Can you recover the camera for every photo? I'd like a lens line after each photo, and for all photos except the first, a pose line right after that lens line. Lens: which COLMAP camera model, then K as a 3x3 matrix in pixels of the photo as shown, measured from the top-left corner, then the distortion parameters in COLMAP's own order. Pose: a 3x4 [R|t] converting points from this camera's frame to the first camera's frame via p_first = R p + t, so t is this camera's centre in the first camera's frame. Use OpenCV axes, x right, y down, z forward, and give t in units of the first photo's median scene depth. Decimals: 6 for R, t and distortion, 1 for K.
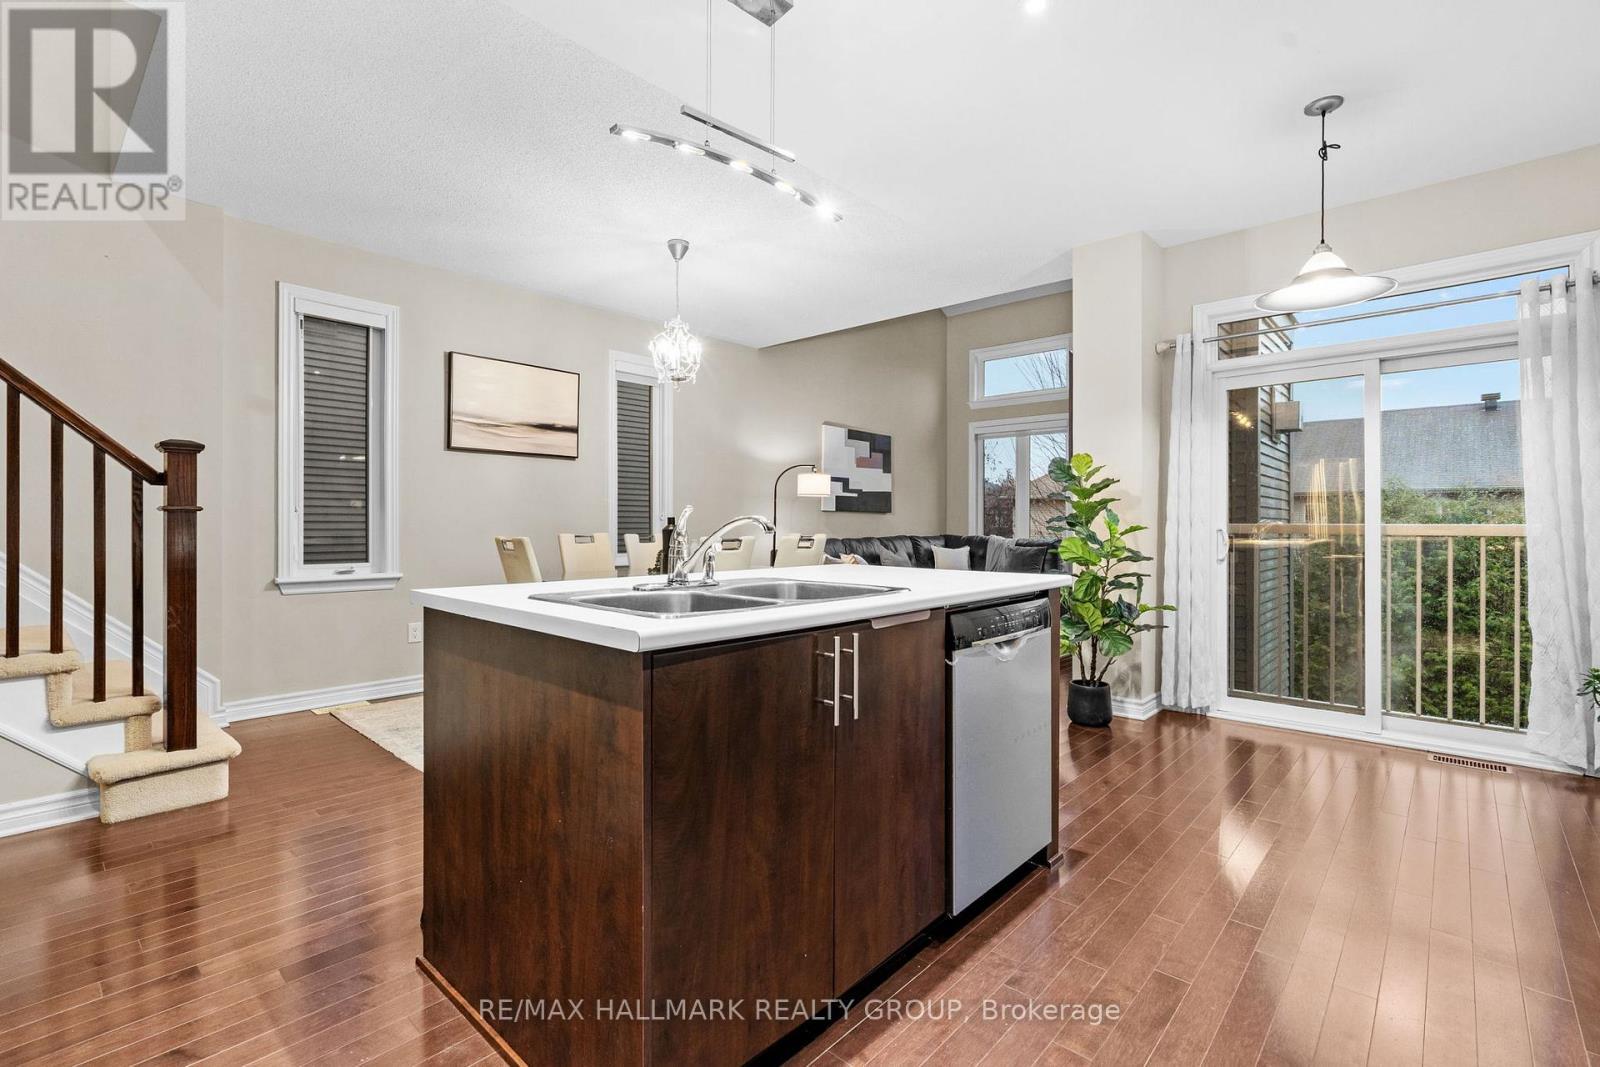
lens RADIAL K [[725.9, 0, 799.0], [0, 725.9, 520.3], [0, 0, 1]] dist [-0.002171, 0.000439]
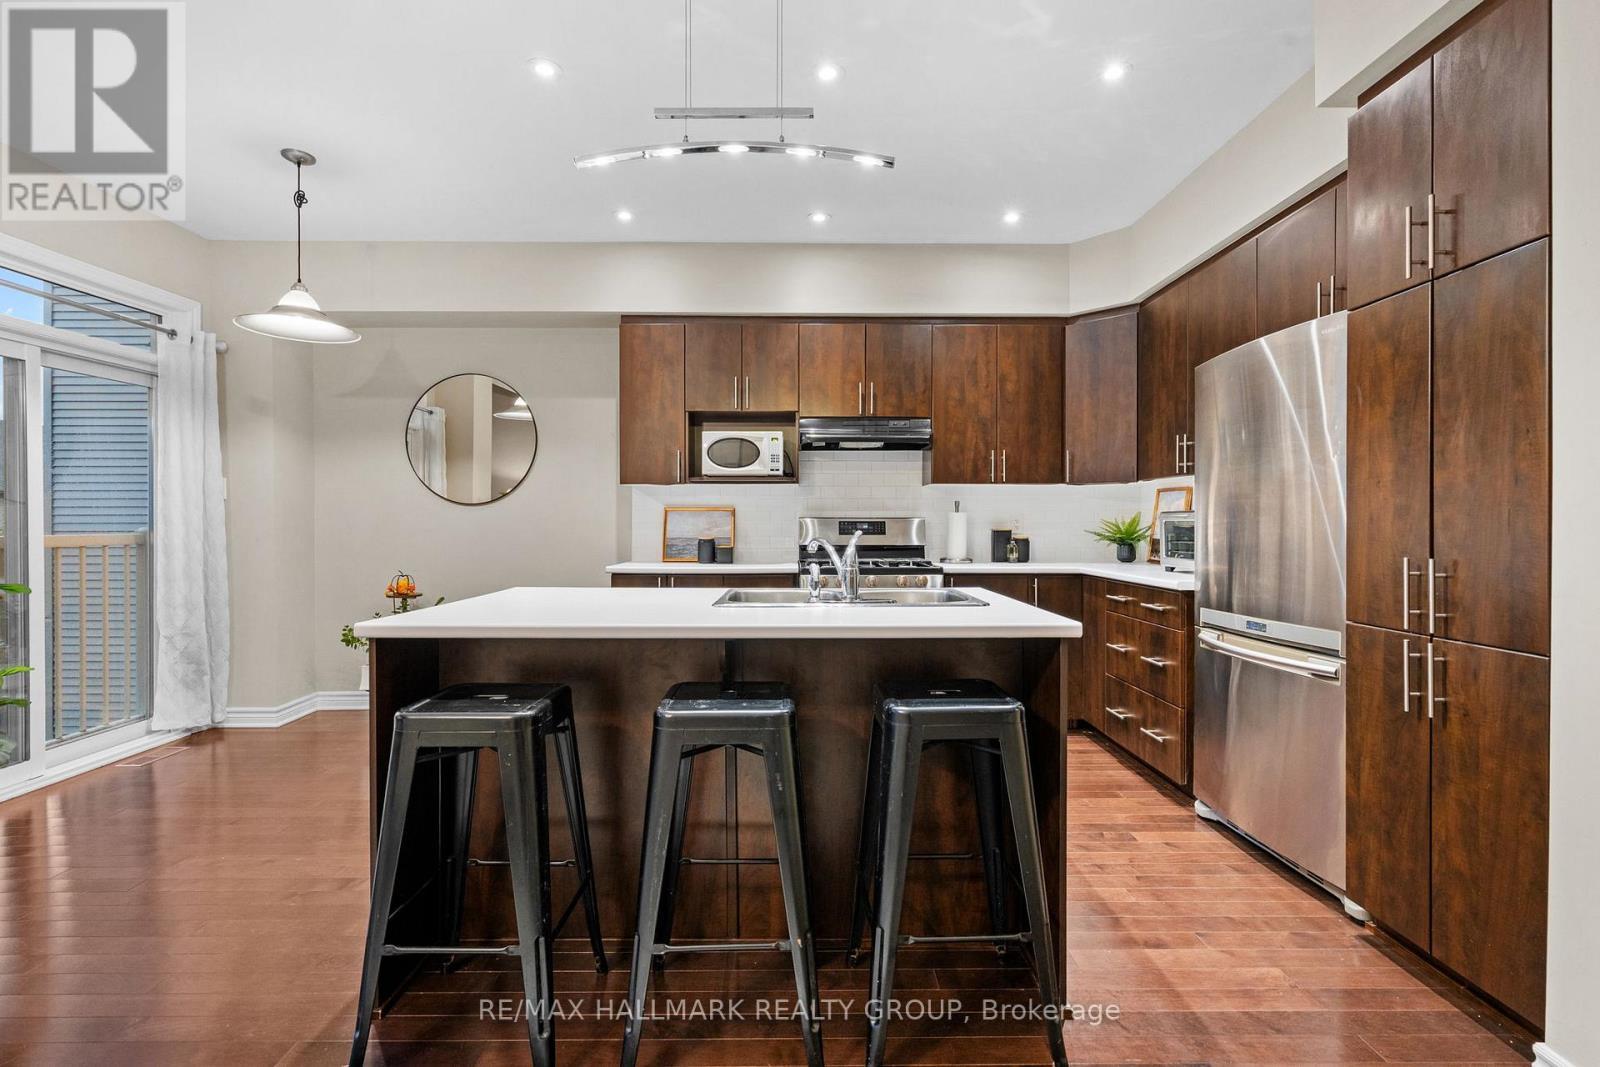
lens RADIAL K [[730.0, 0, 800.0], [0, 730.0, 533.5], [0, 0, 1]] dist [-0.000242, 0.000205]
pose [[-0.678021, -0.012931, 0.734929, -0.389385], [-0.004130, 0.999896, 0.013783, -0.012177], [-0.735031, 0.006310, -0.678004, 0.759392]]
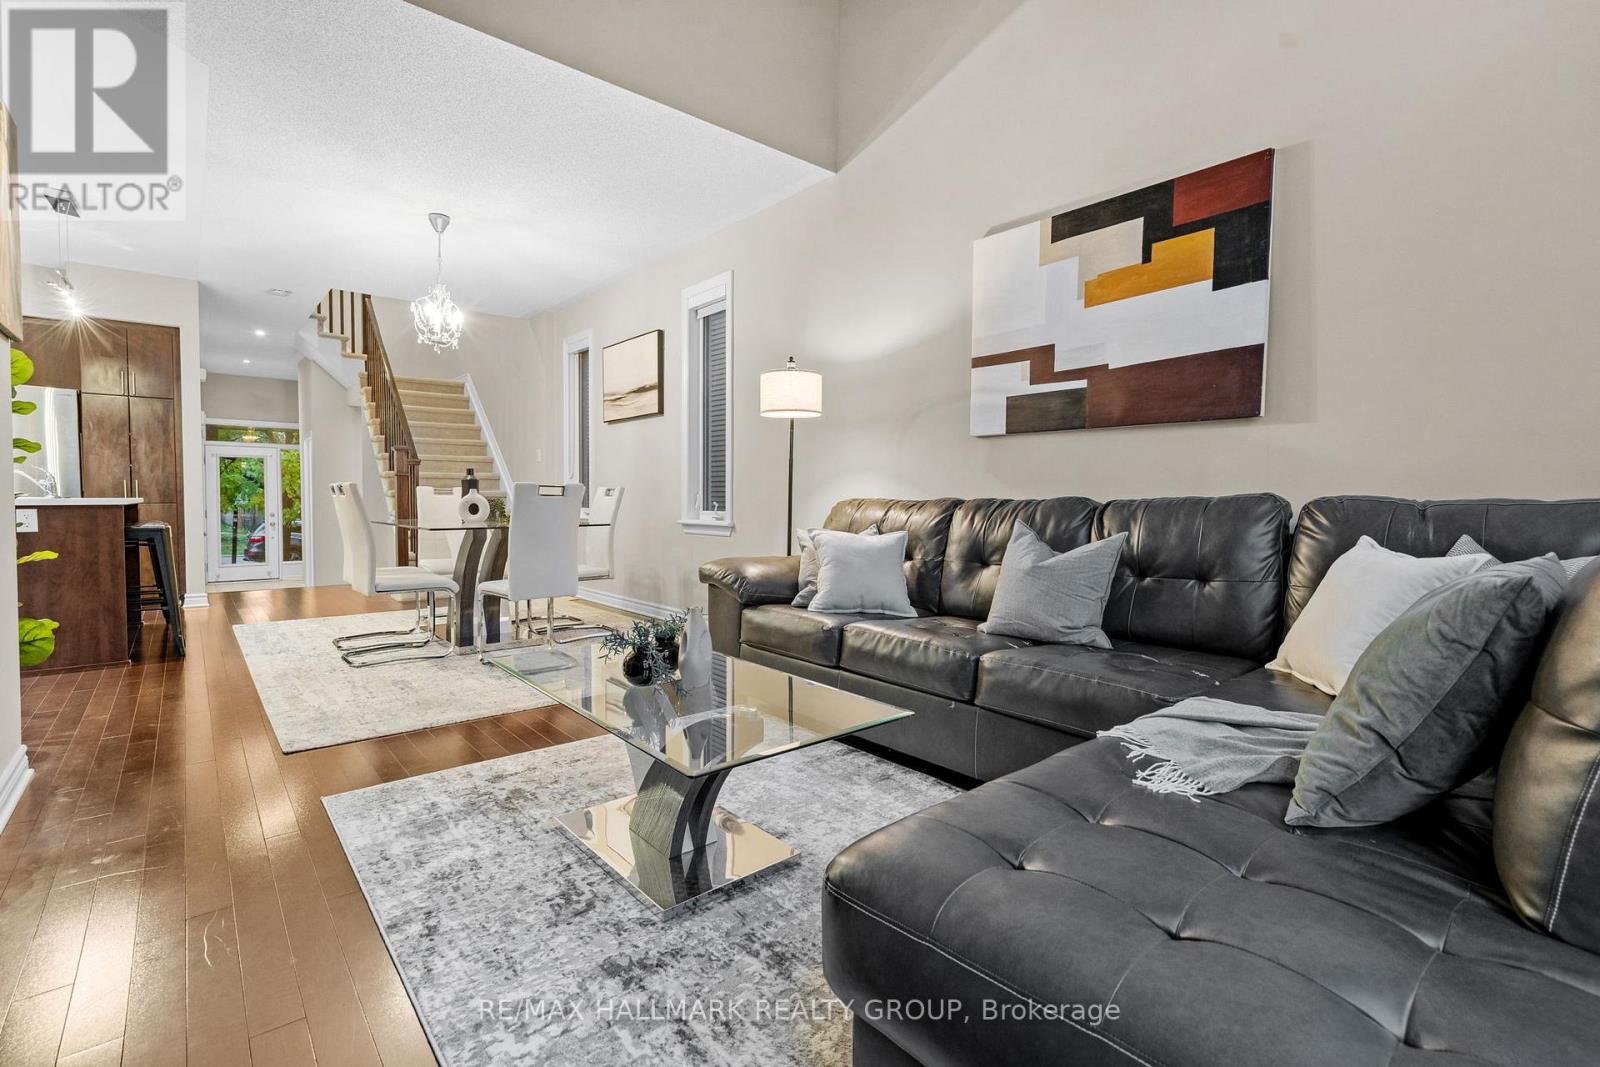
lens RADIAL K [[725.9, 0, 799.0], [0, 725.9, 520.3], [0, 0, 1]] dist [-0.002171, 0.000439]
pose [[-0.124776, 0.026398, -0.991834, 0.832581], [-0.000215, 0.999645, 0.026633, 0.044983], [0.992185, 0.003537, -0.124726, 1.612002]]
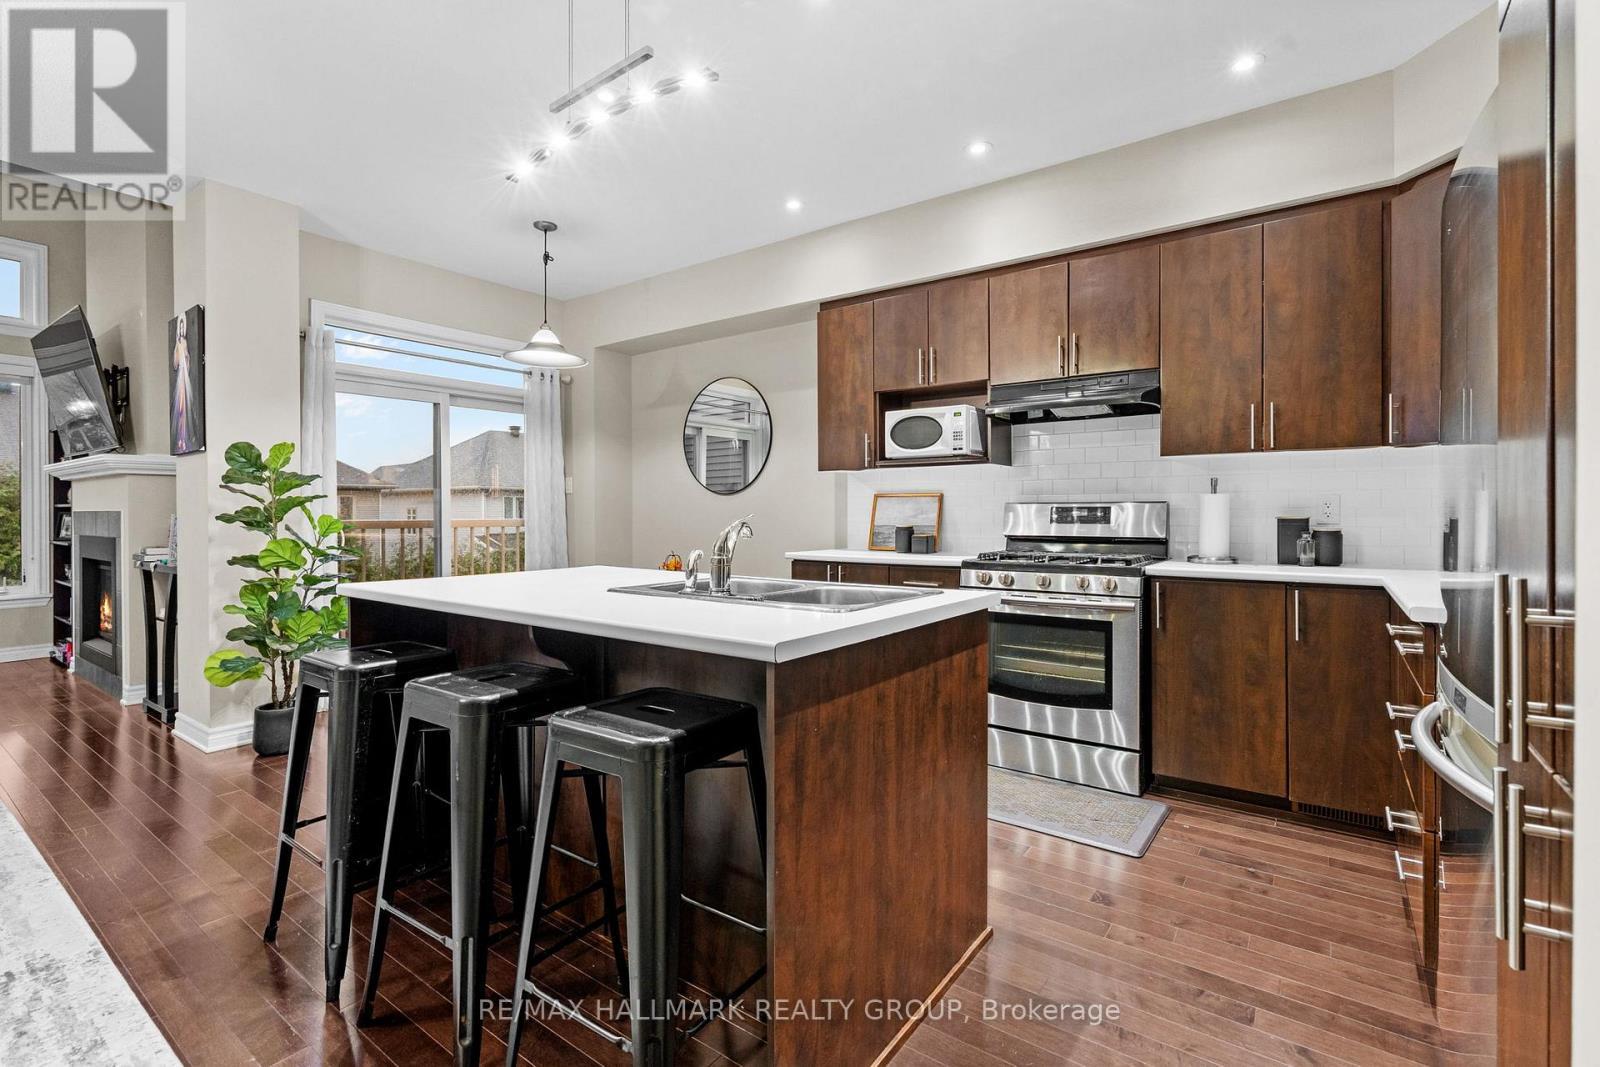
lens RADIAL K [[725.9, 0, 799.0], [0, 725.9, 520.3], [0, 0, 1]] dist [-0.002171, 0.000439]
pose [[-0.106624, -0.011888, 0.994228, -0.472655], [-0.002635, 0.999928, 0.011674, -0.009166], [-0.994296, -0.001375, -0.106647, 0.417903]]
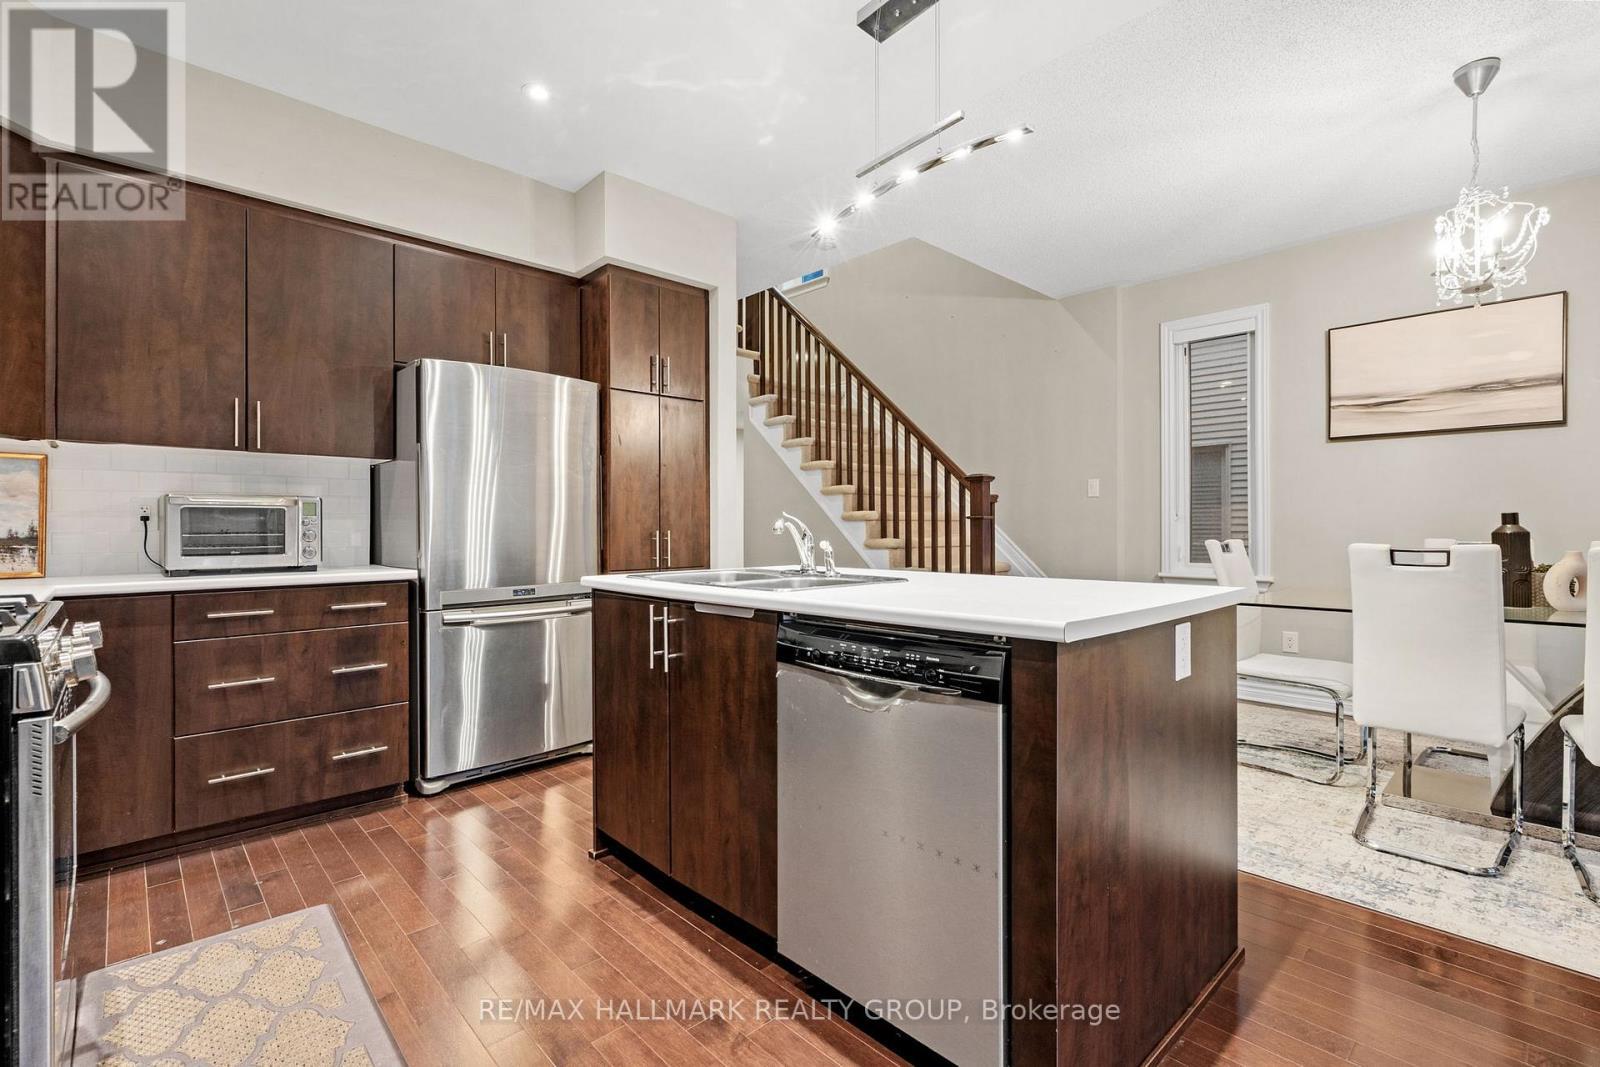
lens RADIAL K [[725.9, 0, 799.0], [0, 725.9, 520.3], [0, 0, 1]] dist [-0.002171, 0.000439]
pose [[-0.072291, -0.012704, -0.997303, 0.464505], [0.006447, 0.999892, -0.013204, 0.005473], [0.997363, -0.007384, -0.072201, 0.449502]]
